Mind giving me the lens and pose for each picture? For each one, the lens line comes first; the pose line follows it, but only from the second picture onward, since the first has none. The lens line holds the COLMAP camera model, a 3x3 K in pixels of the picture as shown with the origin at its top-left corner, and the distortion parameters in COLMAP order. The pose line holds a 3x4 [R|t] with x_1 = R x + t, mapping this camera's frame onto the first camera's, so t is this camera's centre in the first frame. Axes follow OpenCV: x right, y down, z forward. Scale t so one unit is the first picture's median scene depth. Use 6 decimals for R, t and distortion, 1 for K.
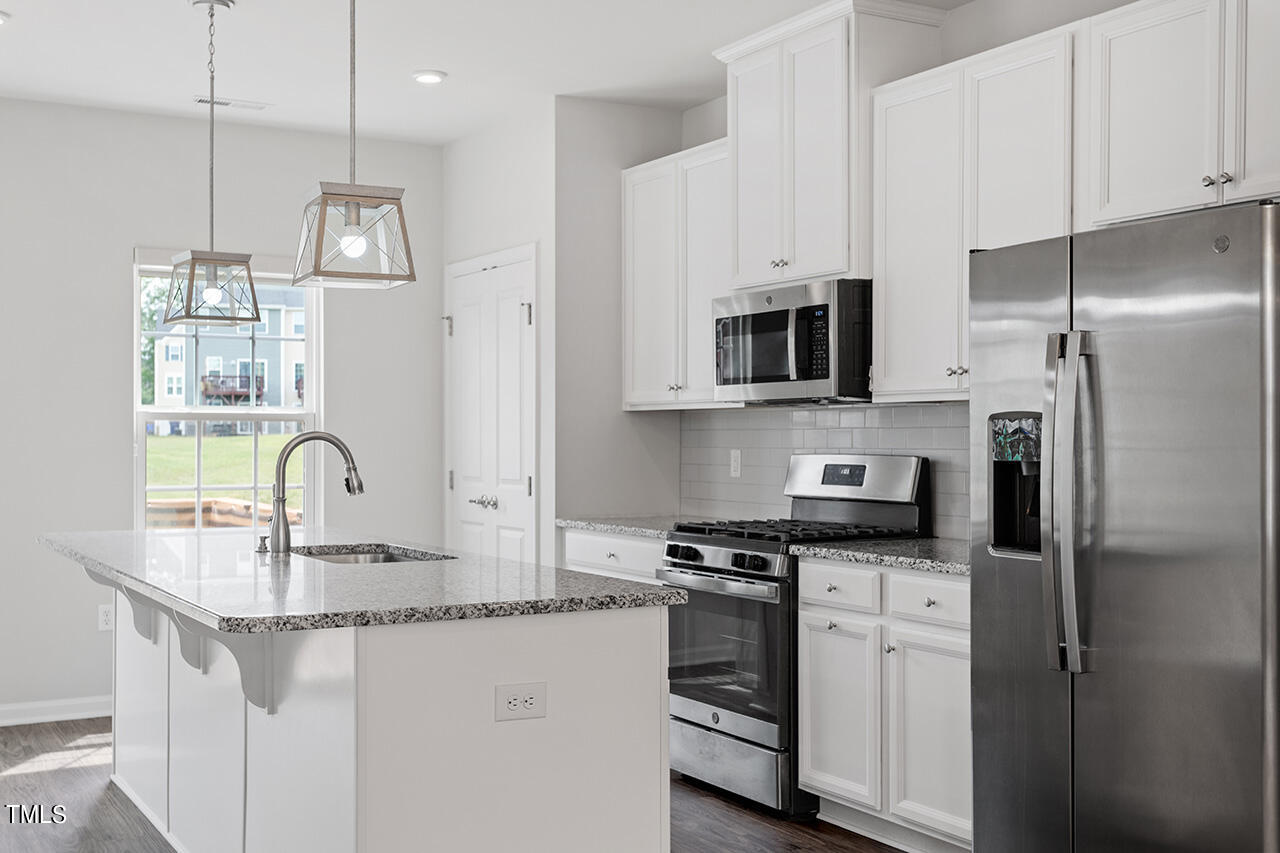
lens RADIAL K [[1415.4, 0, 635.1], [0, 1415.4, 439.5], [0, 0, 1]] dist [0.013457, -0.003352]
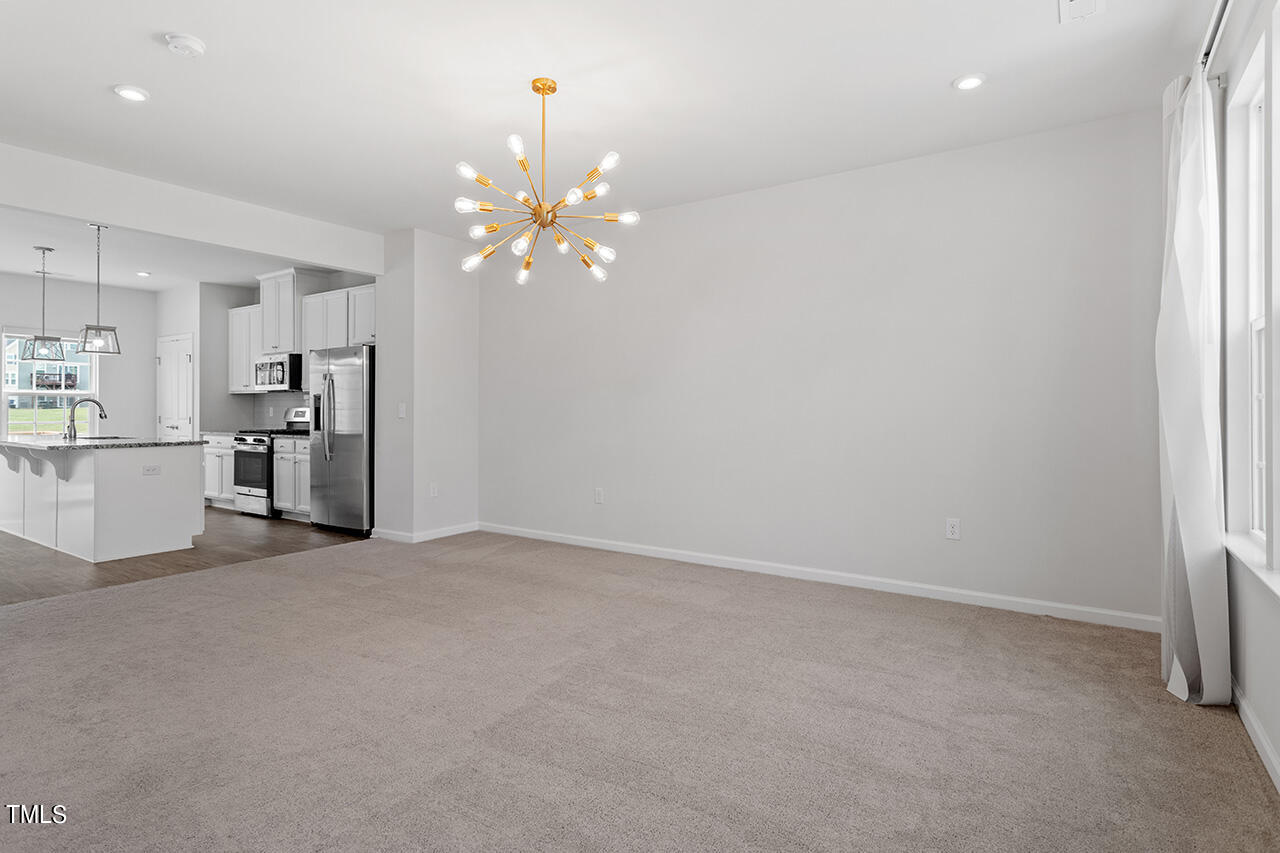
lens RADIAL K [[657.6, 0, 636.4], [0, 657.6, 410.8], [0, 0, 1]] dist [0.000218, 0.000582]
pose [[0.901481, -0.000098, 0.432820, 0.201147], [0.000290, 1.000000, -0.000378, 0.019016], [-0.432820, 0.000466, 0.901480, -0.699584]]
